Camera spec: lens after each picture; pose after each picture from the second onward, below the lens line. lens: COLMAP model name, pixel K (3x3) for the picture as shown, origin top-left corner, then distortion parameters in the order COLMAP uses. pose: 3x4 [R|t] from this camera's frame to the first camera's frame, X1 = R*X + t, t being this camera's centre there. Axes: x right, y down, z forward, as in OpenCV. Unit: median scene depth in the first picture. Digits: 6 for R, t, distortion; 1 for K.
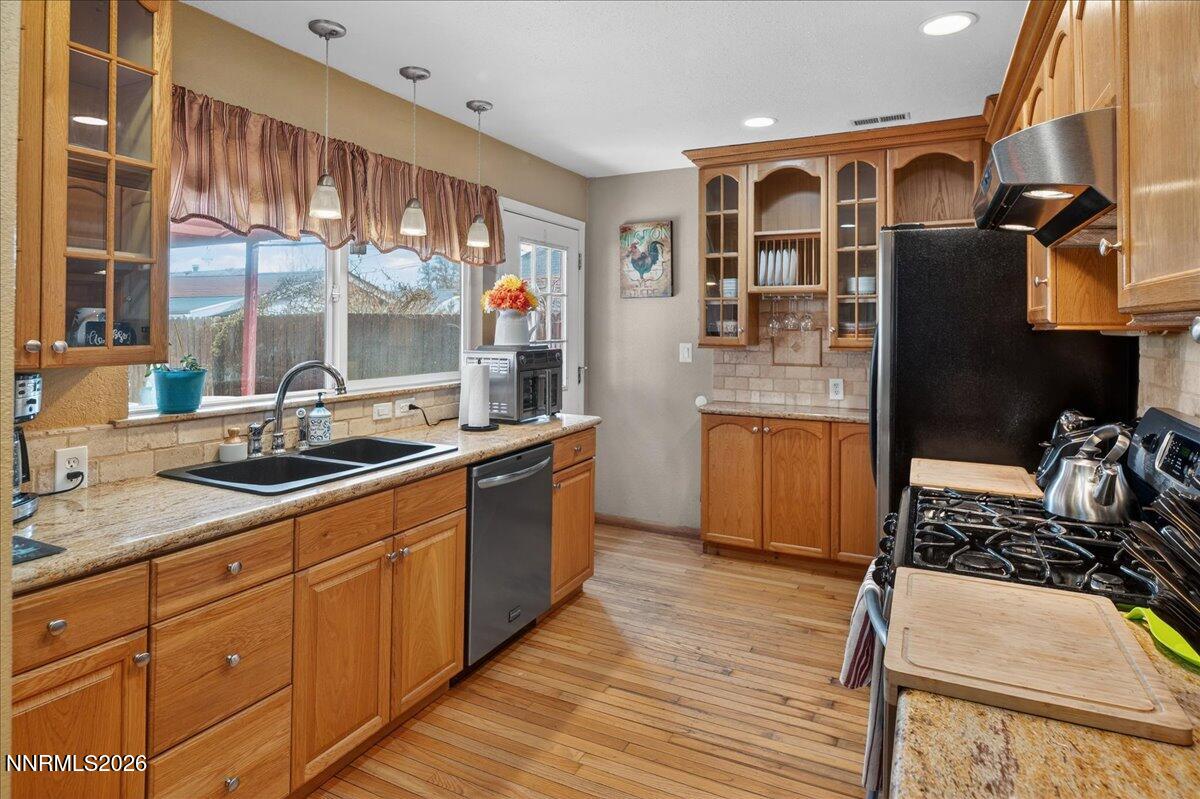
lens RADIAL K [[656.9, 0, 575.7], [0, 656.9, 322.0], [0, 0, 1]] dist [-0.001024, 0.000357]
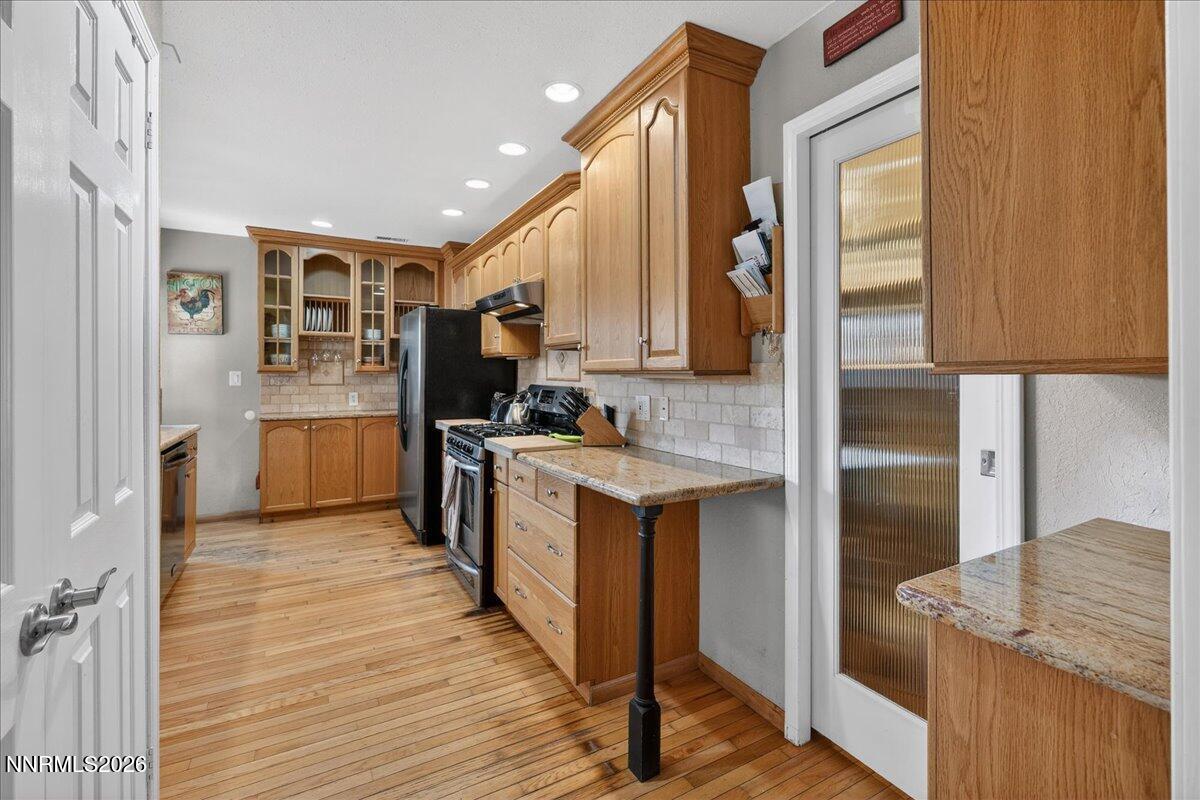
lens RADIAL K [[522.9, 0, 580.3], [0, 522.9, 374.8], [0, 0, 1]] dist [-0.001778, -0.000001]
pose [[0.571801, -0.004440, 0.820380, -0.332798], [-0.005880, 0.999937, 0.009510, 0.029205], [-0.820371, -0.010262, 0.571740, -0.173333]]
